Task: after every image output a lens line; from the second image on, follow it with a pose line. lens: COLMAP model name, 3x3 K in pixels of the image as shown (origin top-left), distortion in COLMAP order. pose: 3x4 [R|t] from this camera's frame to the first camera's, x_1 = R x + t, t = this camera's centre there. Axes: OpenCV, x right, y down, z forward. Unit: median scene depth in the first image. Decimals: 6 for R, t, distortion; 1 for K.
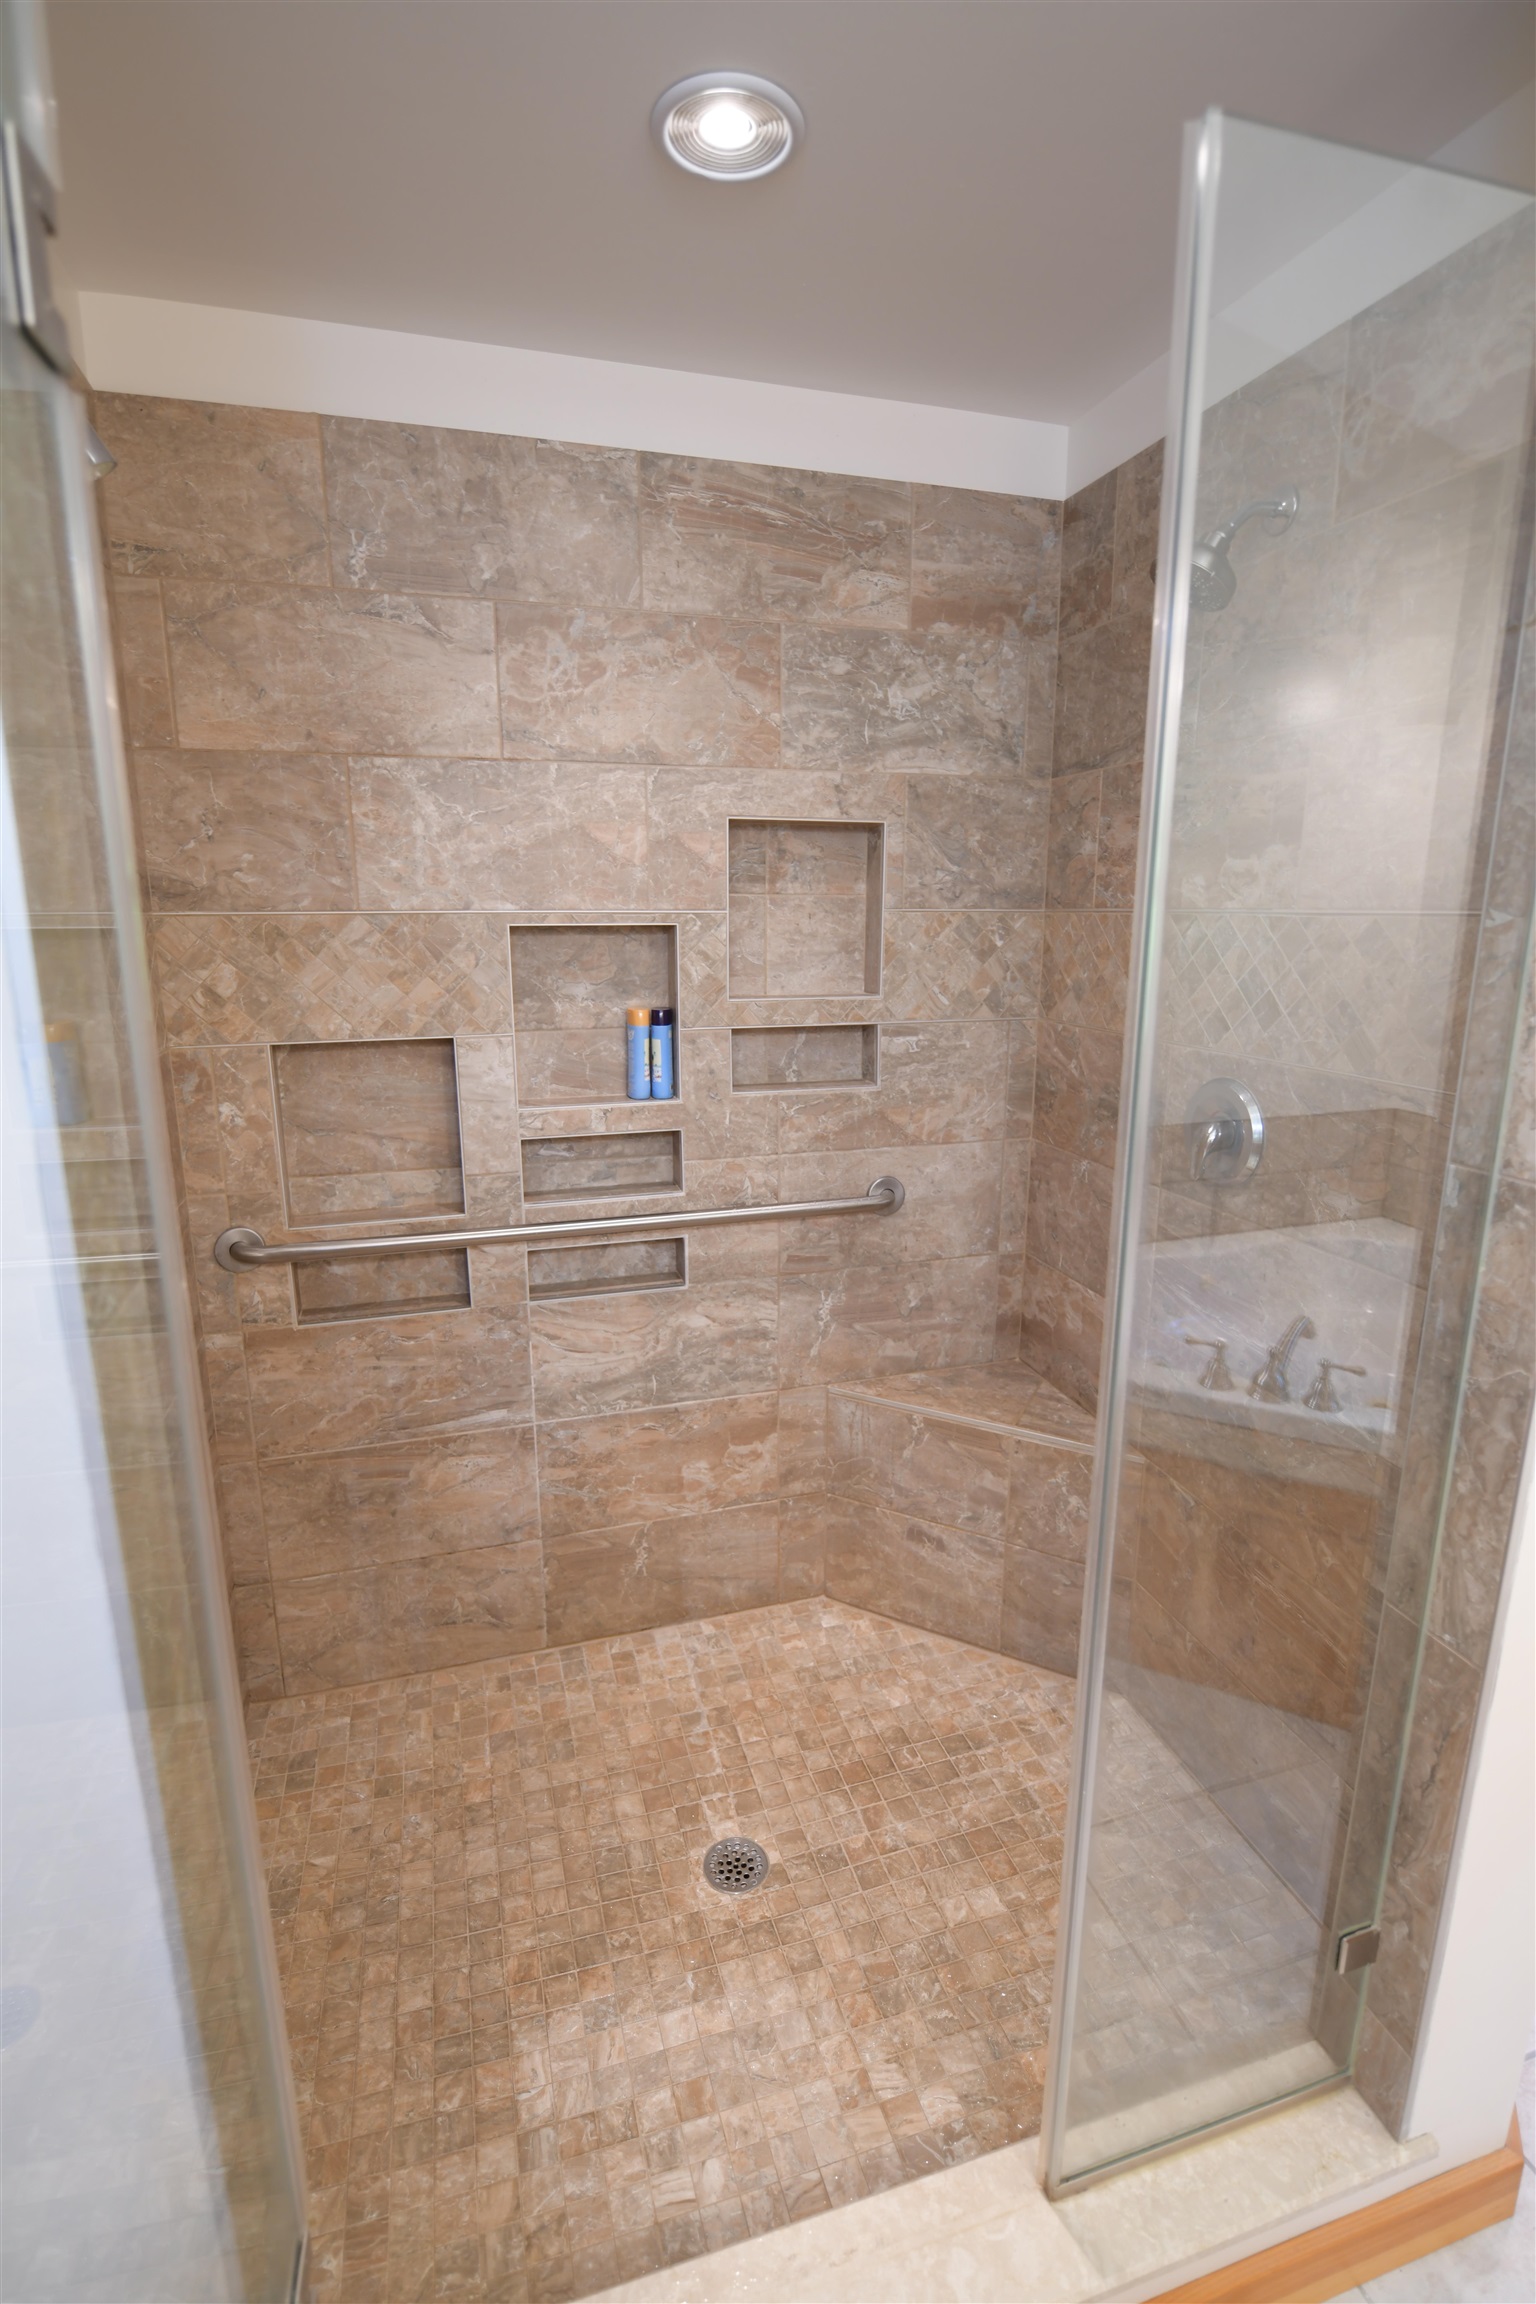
lens RADIAL K [[1065.3, 0, 764.1], [0, 1065.3, 1143.6], [0, 0, 1]] dist [-0.012132, -0.000128]
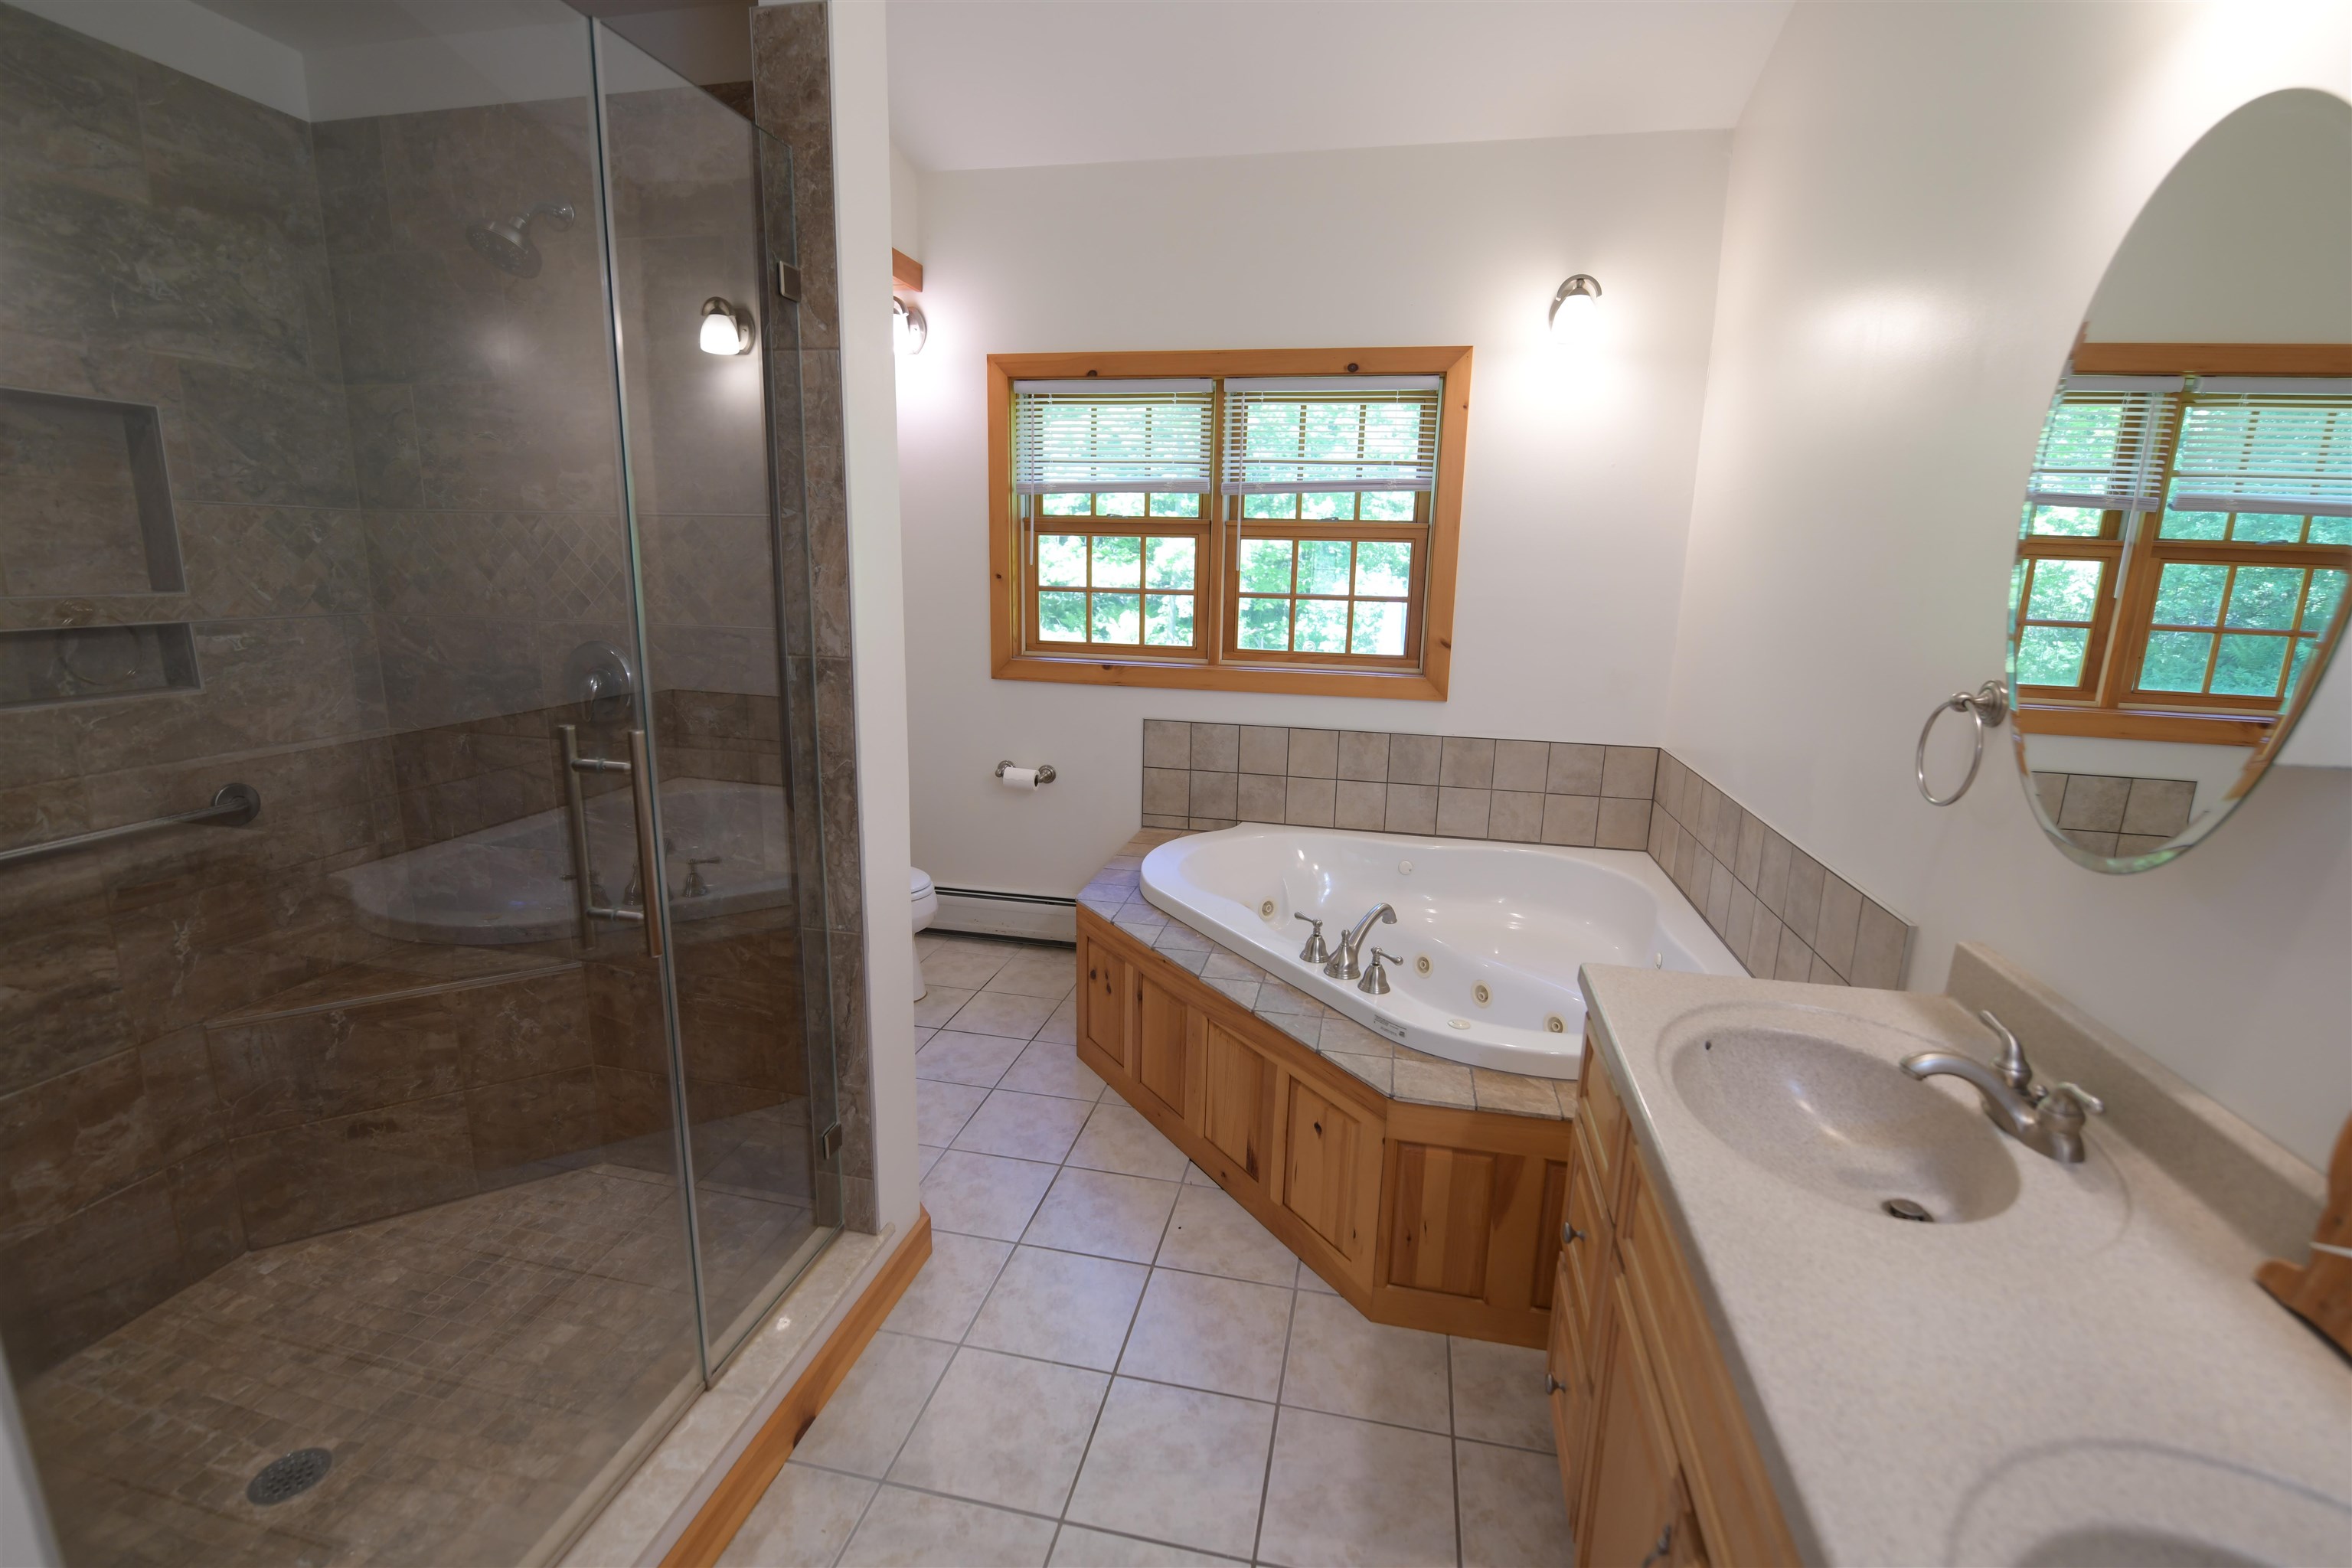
lens RADIAL K [[1029.0, 0, 1188.6], [0, 1029.0, 785.4], [0, 0, 1]] dist [-0.016655, -0.000303]
pose [[0.480158, -0.173674, 0.859817, -0.266290], [0.164335, 0.980659, 0.106311, 0.080014], [-0.861651, 0.090252, 0.499412, -0.196904]]
